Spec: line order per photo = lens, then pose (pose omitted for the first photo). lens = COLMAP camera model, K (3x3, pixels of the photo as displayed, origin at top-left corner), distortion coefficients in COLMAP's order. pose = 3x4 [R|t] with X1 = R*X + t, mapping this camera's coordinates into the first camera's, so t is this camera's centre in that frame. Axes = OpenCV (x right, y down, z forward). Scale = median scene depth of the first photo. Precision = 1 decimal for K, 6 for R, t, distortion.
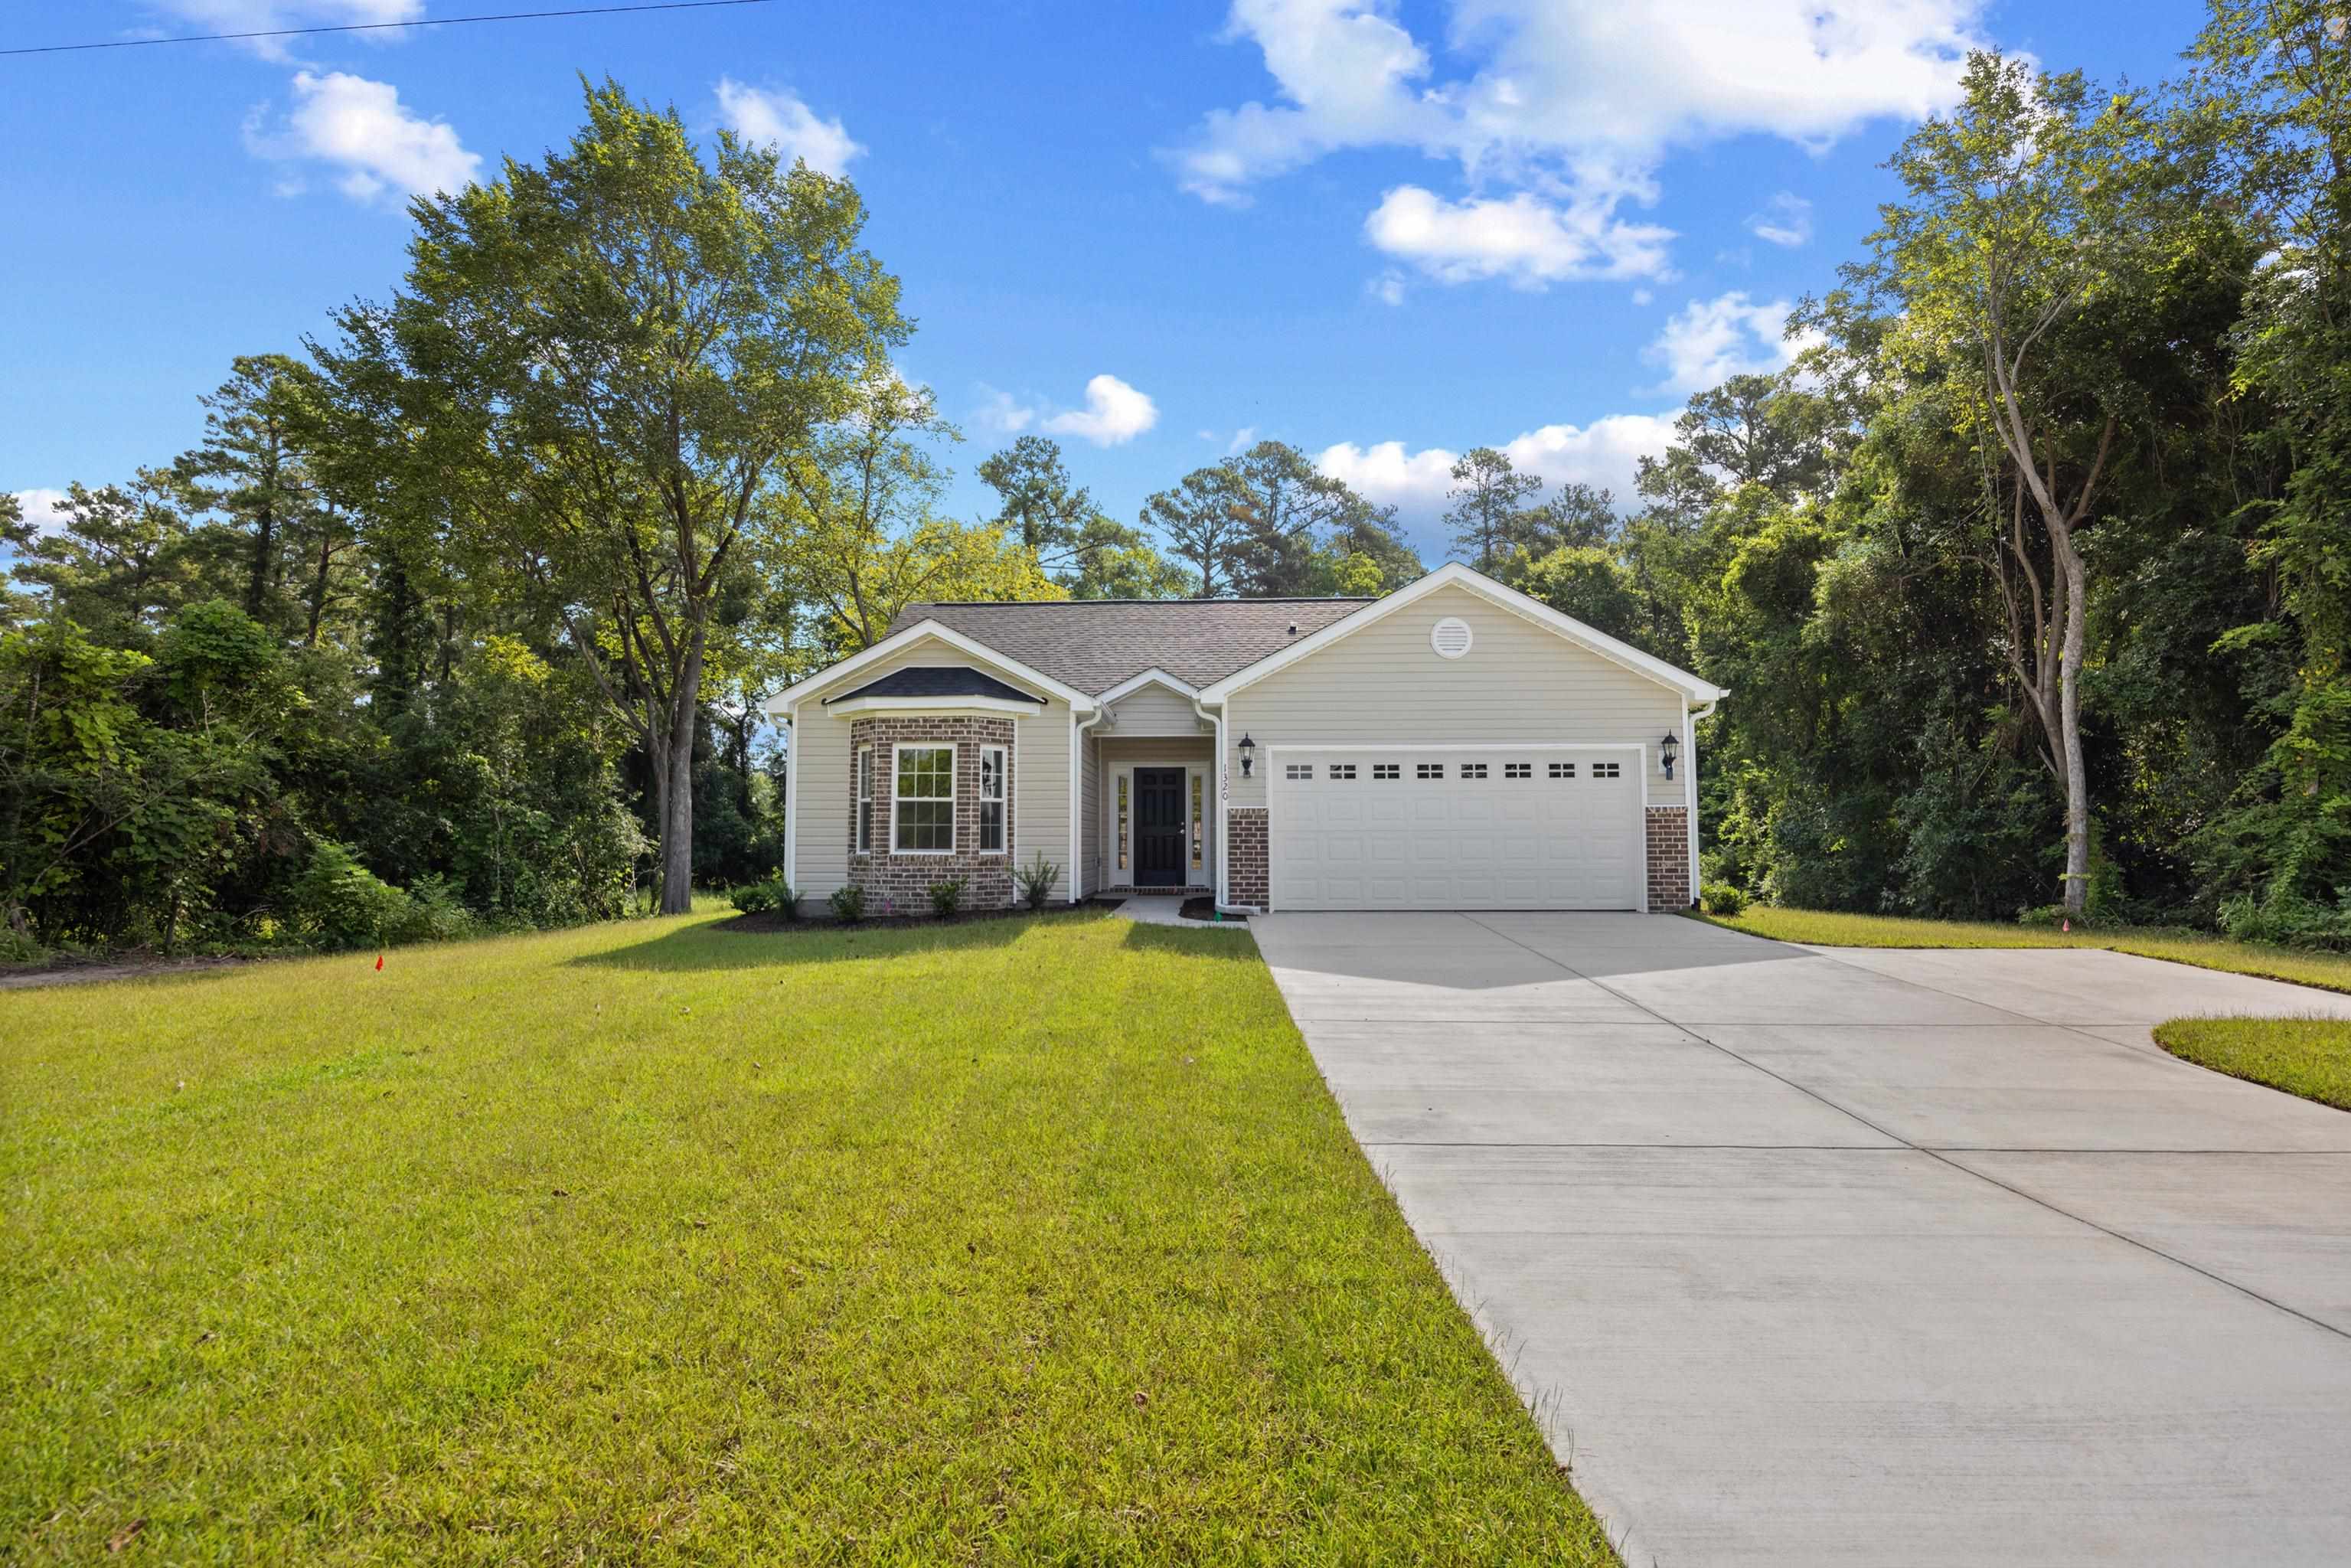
lens RADIAL K [[1107.9, 0, 1170.6], [0, 1107.9, 775.8], [0, 0, 1]] dist [-0.010632, -0.000202]
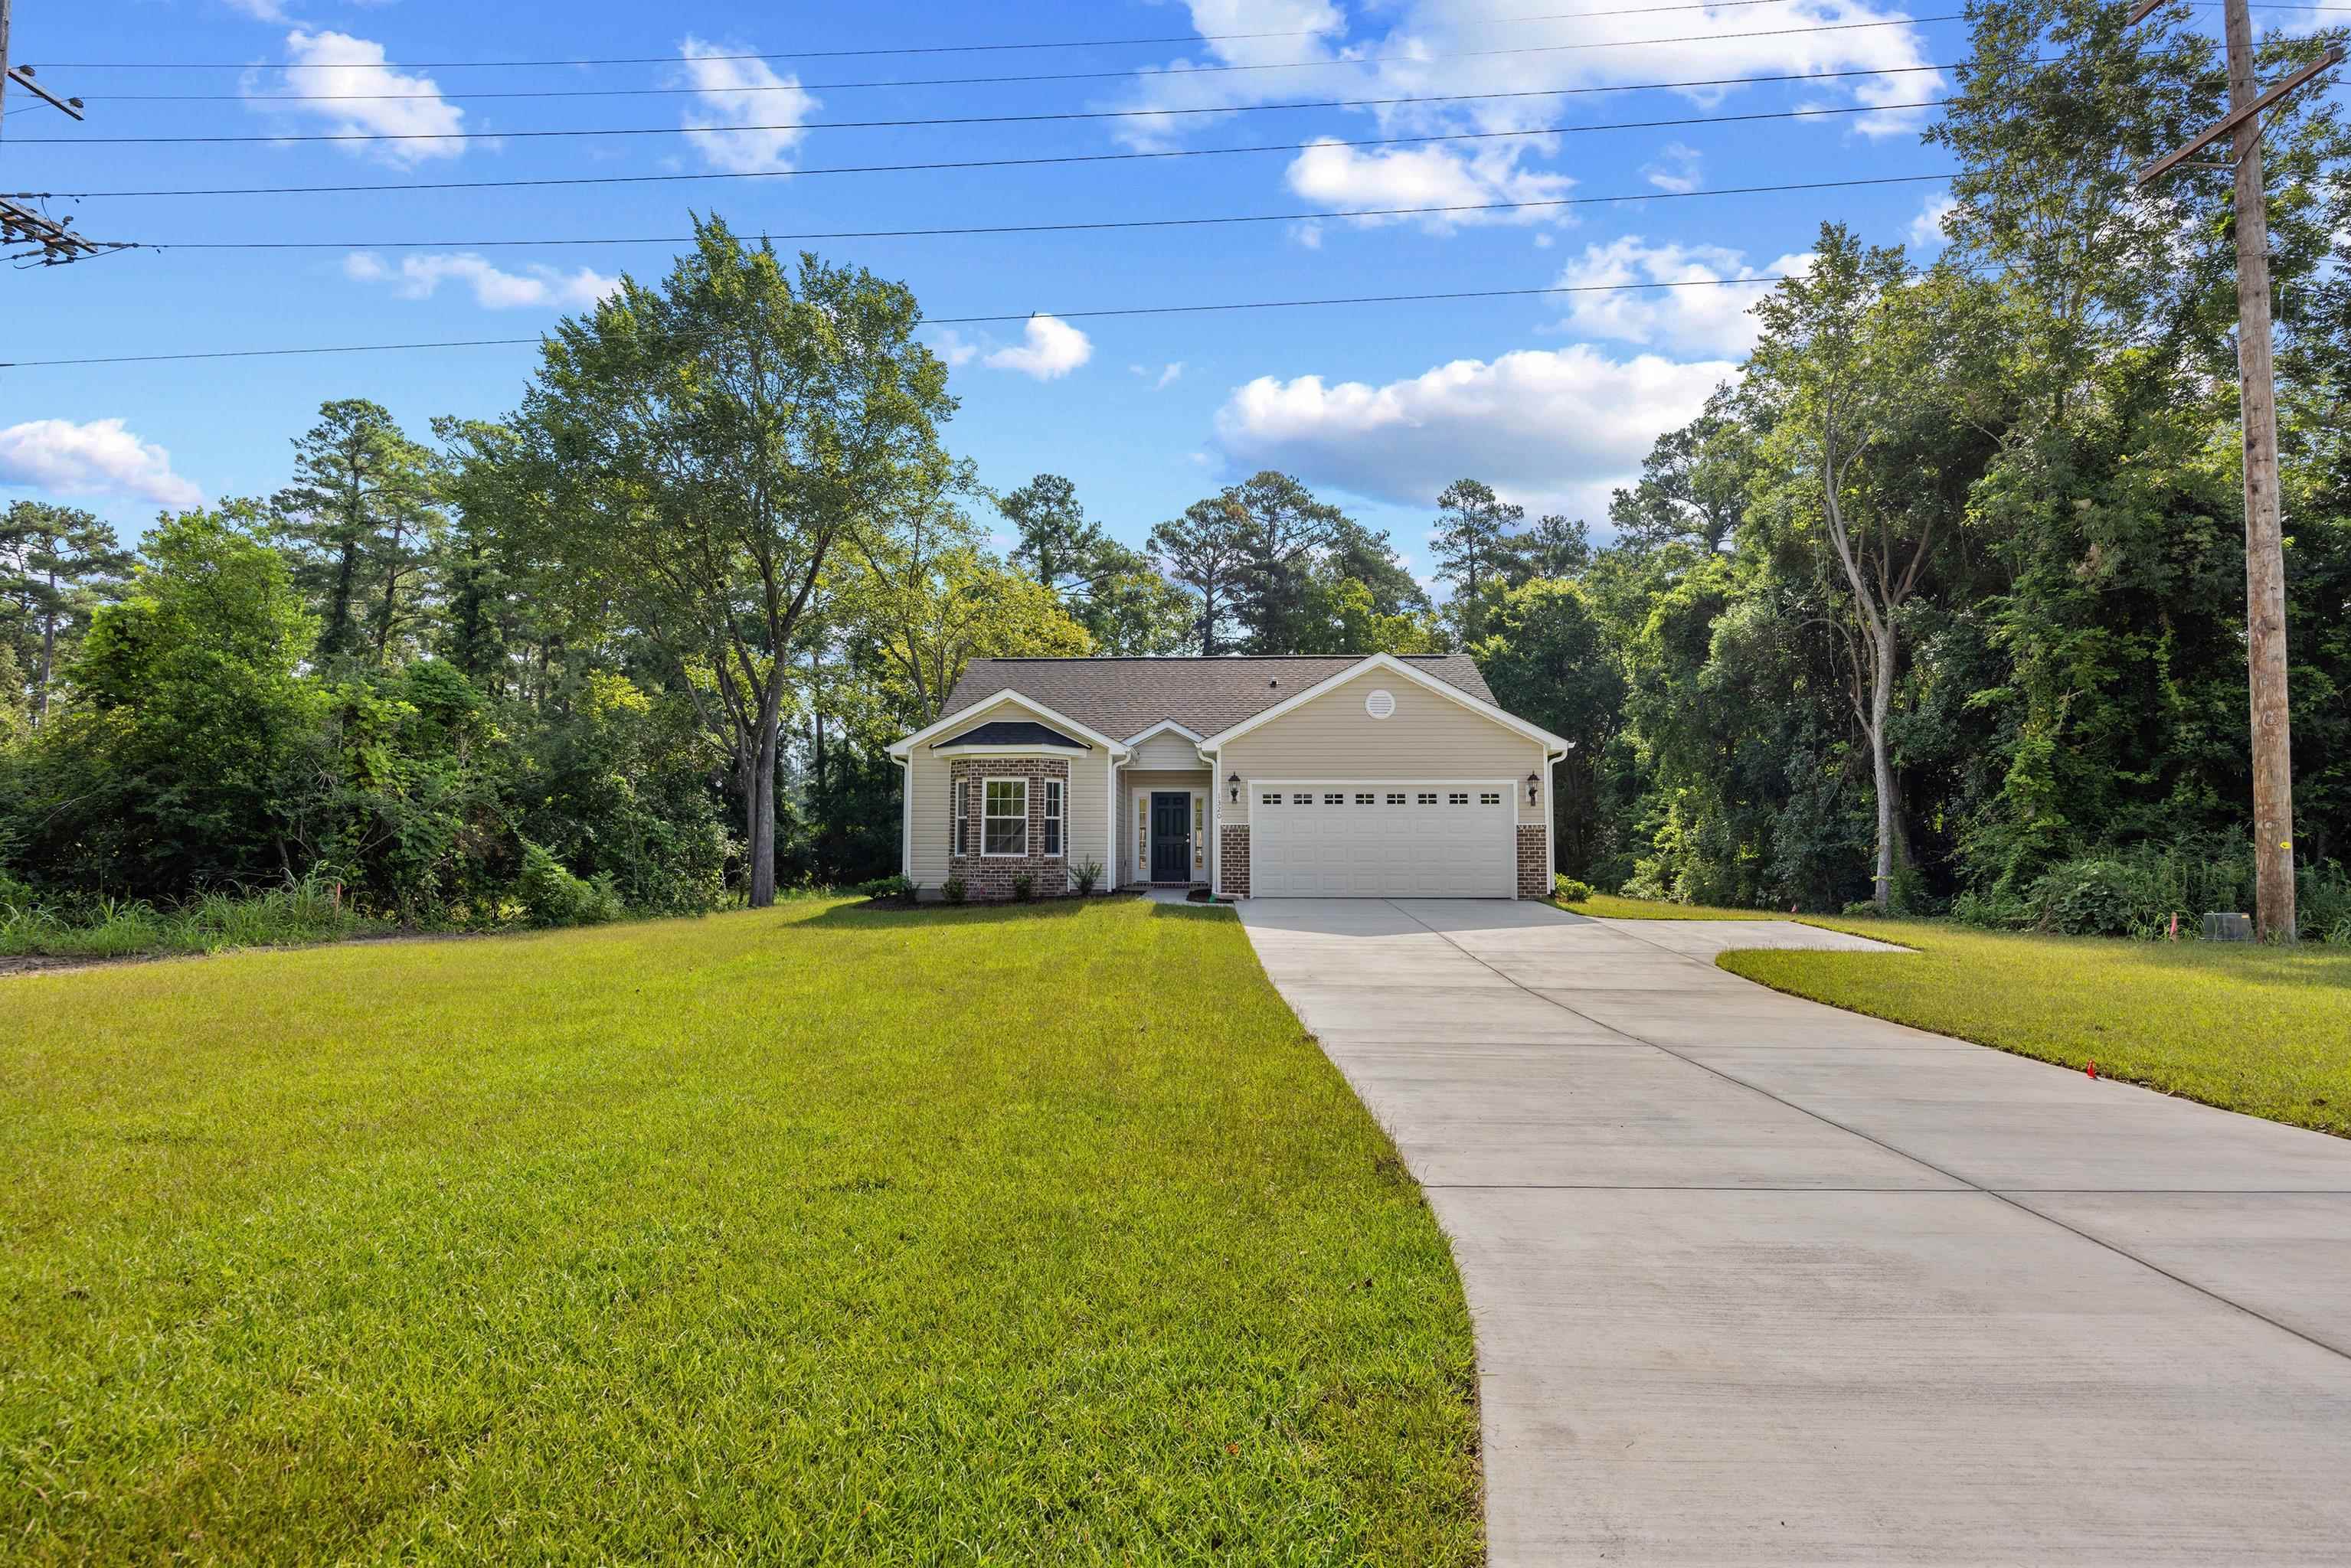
lens RADIAL K [[1137.9, 0, 1167.6], [0, 1137.9, 779.7], [0, 0, 1]] dist [-0.003641, -0.001892]
pose [[0.999986, 0.003746, -0.003671, -0.006395], [-0.003745, 0.999993, 0.000070, -0.015878], [0.003671, -0.000057, 0.999993, -0.255954]]
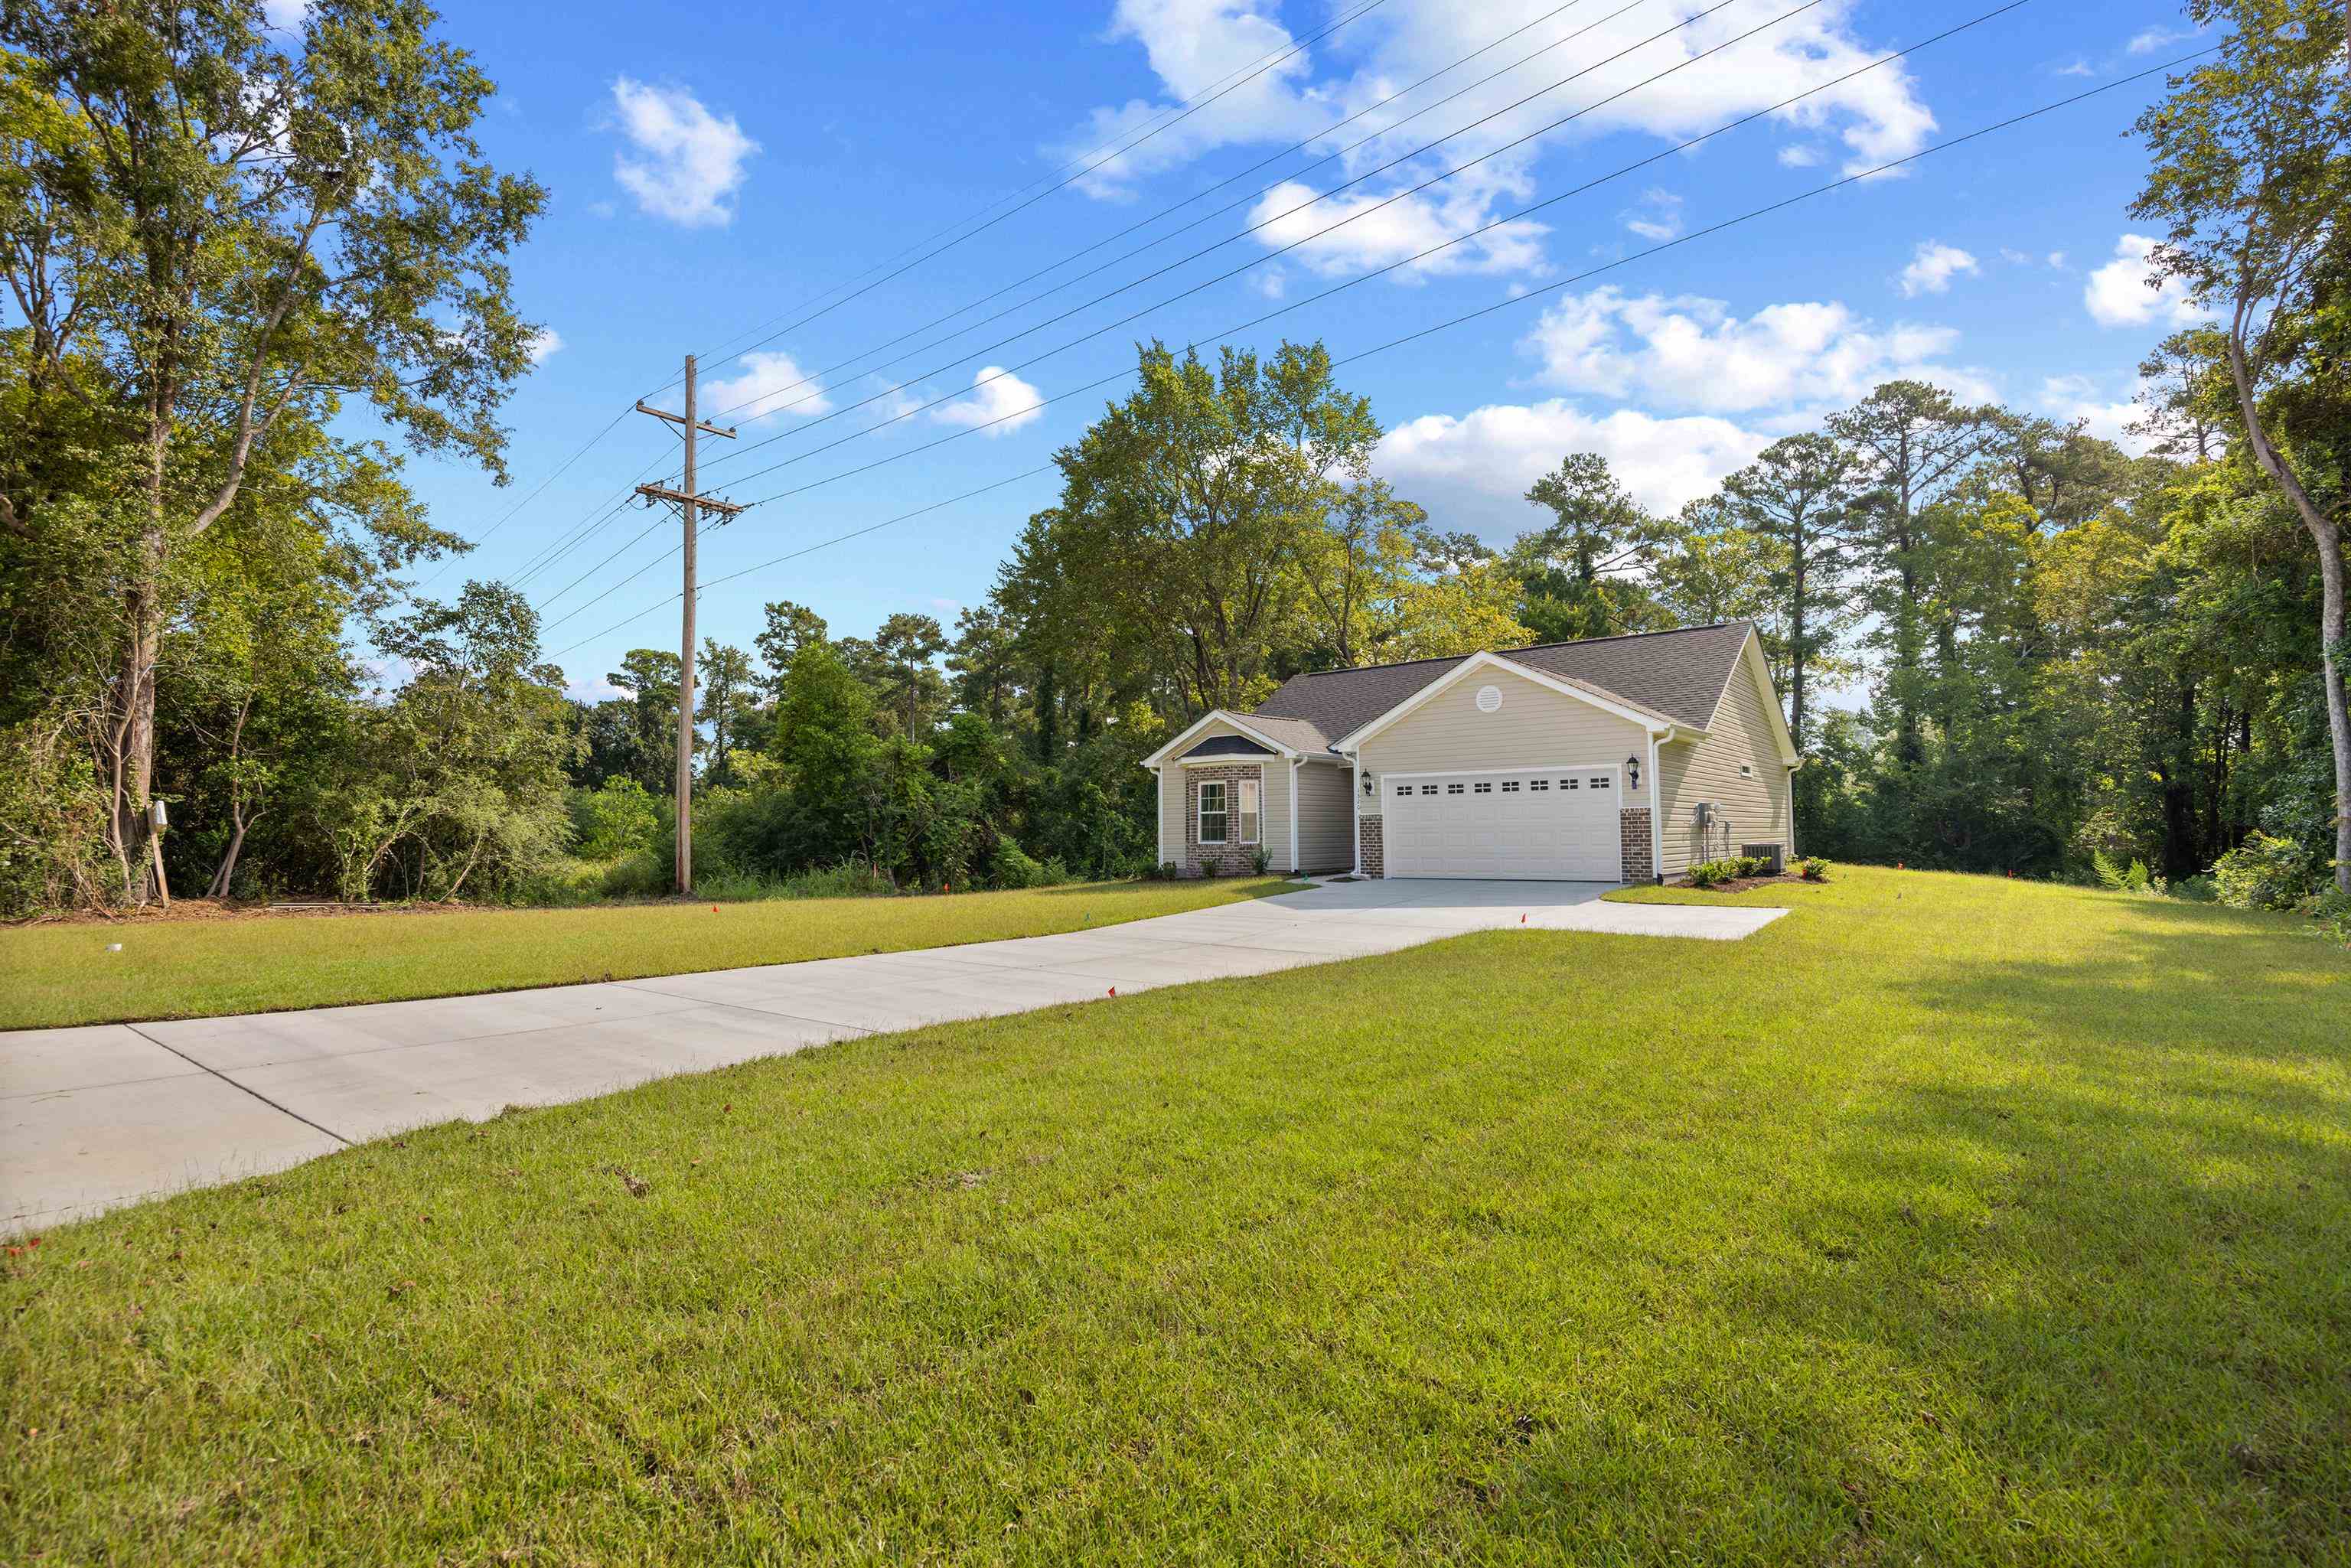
lens RADIAL K [[1138.0, 0, 1167.6], [0, 1138.0, 779.7], [0, 0, 1]] dist [-0.003641, -0.001892]
pose [[0.792932, -0.037646, -0.608147, 0.480686], [0.047905, 0.998852, 0.000630, -0.020960], [0.607424, -0.029633, 0.793825, -0.284454]]
